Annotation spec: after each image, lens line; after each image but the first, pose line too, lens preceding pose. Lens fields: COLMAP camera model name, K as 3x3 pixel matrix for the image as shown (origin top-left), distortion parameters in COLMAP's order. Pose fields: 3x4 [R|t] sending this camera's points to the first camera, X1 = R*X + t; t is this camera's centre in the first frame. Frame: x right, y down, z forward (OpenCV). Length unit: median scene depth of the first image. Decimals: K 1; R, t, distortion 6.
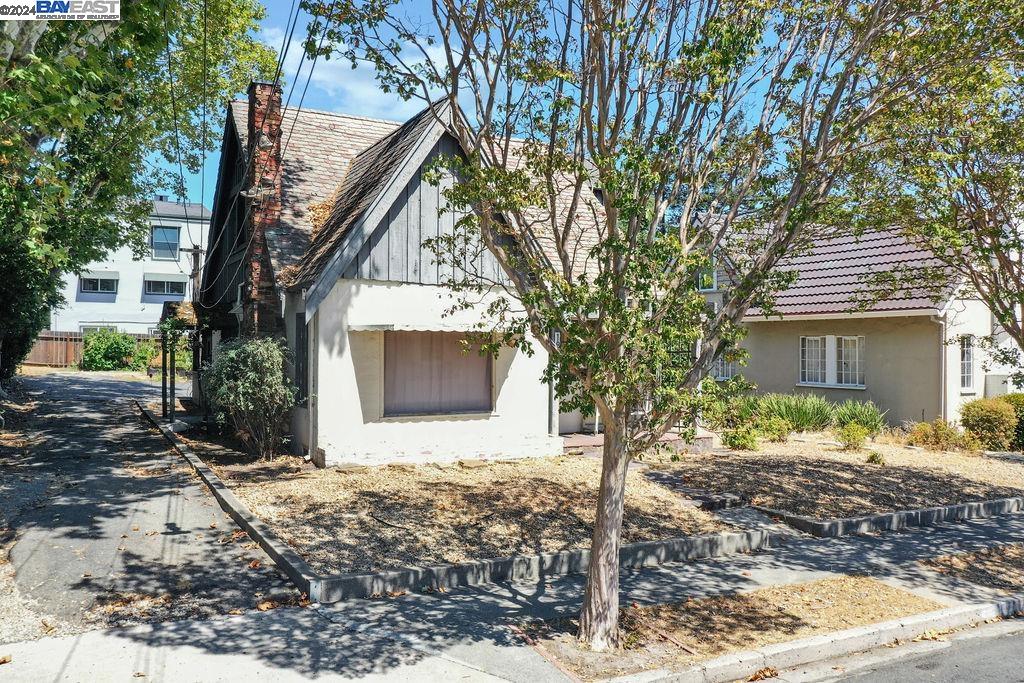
lens RADIAL K [[822.8, 0, 512.0], [0, 822.8, 341.5], [0, 0, 1]] dist [-0.028602, 0.000892]
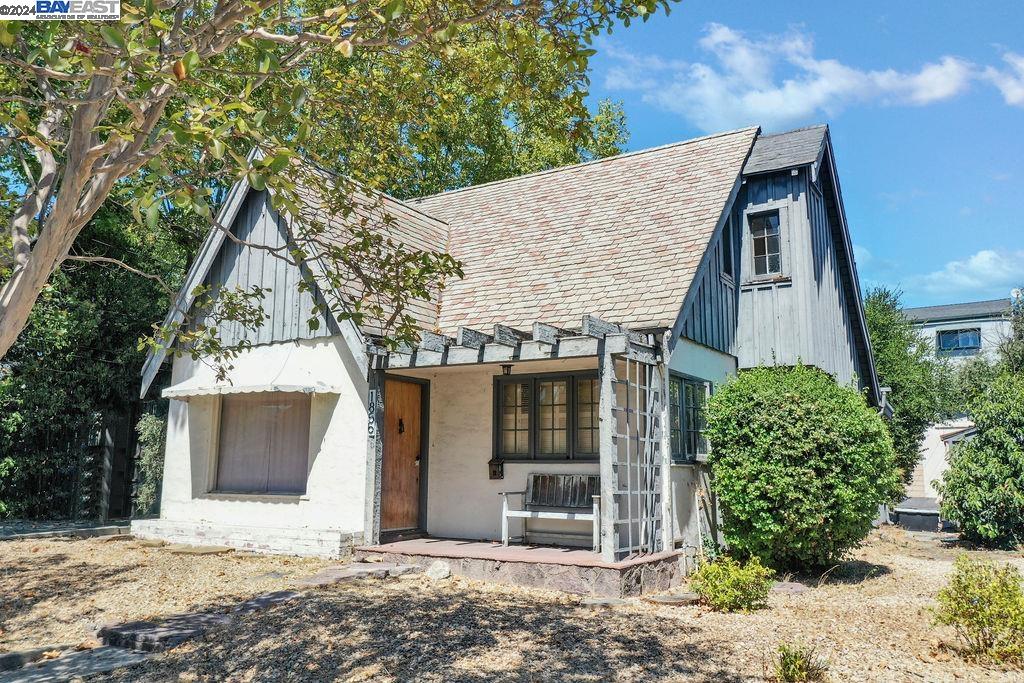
lens RADIAL K [[822.8, 0, 512.0], [0, 822.8, 341.5], [0, 0, 1]] dist [-0.028602, 0.000892]
pose [[0.512392, -0.139865, -0.847285, 0.831242], [0.004025, 0.987028, -0.160499, 0.072608], [0.858742, 0.078828, 0.506308, 0.820464]]
